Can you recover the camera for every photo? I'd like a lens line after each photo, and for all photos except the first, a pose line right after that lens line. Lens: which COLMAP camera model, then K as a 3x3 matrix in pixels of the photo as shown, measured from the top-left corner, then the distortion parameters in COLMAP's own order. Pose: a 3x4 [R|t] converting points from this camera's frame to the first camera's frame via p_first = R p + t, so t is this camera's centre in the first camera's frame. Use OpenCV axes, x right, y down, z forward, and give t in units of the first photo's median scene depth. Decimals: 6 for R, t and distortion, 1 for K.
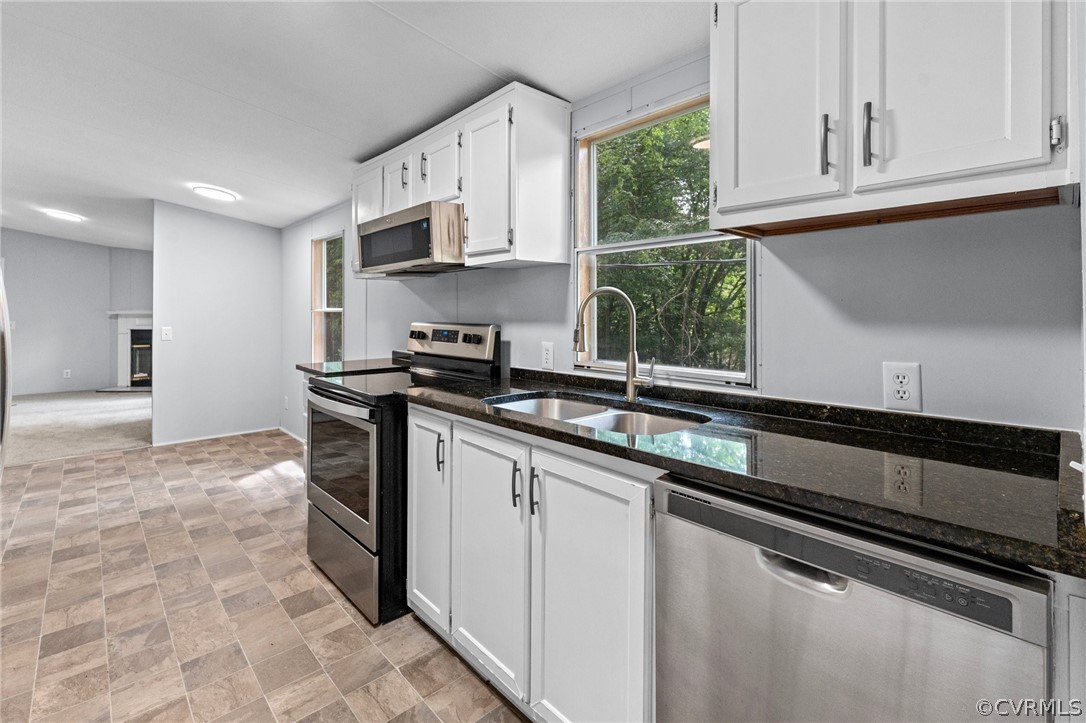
lens RADIAL K [[492.2, 0, 540.4], [0, 492.2, 310.7], [0, 0, 1]] dist [-0.002130, -0.000457]
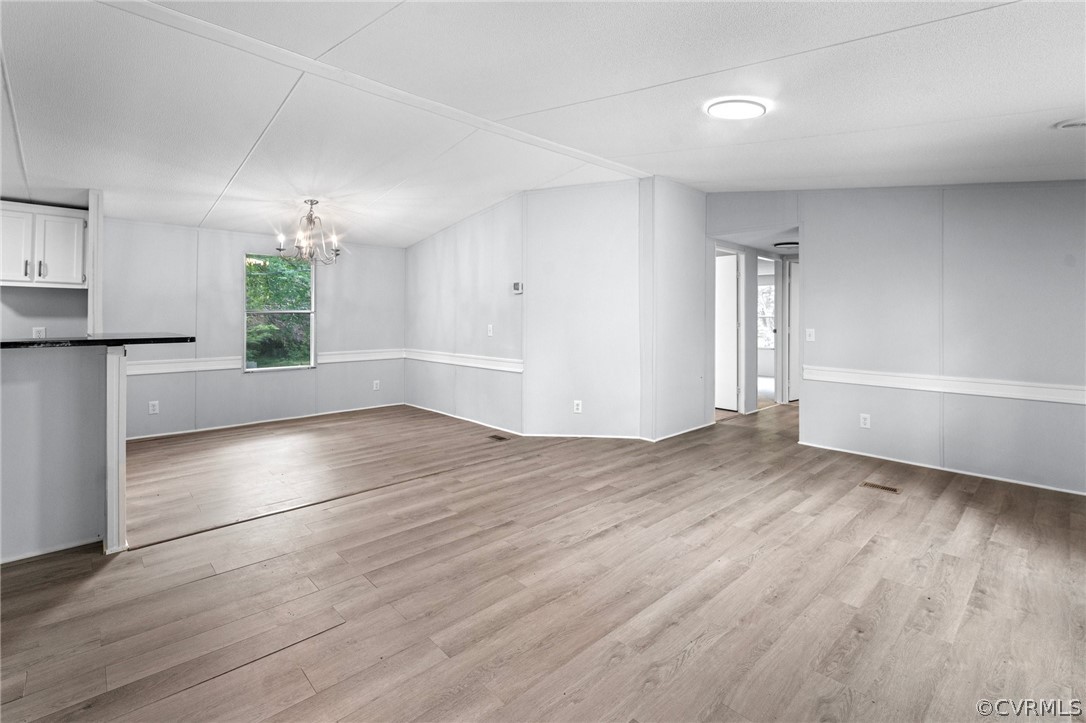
lens RADIAL K [[504.2, 0, 530.3], [0, 504.2, 314.4], [0, 0, 1]] dist [0.001742, 0.000165]
pose [[-0.002897, 0.002903, 0.999992, -1.695222], [-0.012239, 0.999921, -0.002938, -0.012098], [-0.999921, -0.012247, -0.002862, -1.463093]]
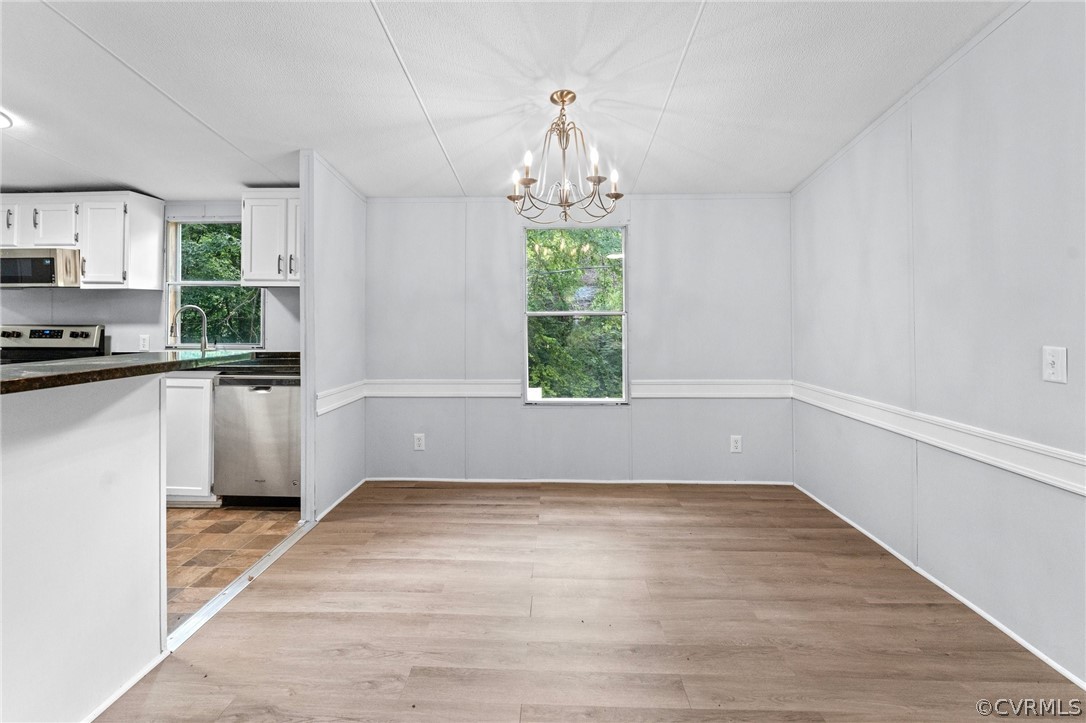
lens RADIAL K [[492.2, 0, 540.4], [0, 492.2, 310.7], [0, 0, 1]] dist [-0.002130, -0.000457]
pose [[0.702730, 0.007571, 0.711417, -0.246621], [-0.003351, 0.999968, -0.007332, -0.012743], [-0.711449, 0.002769, 0.702732, -1.234707]]
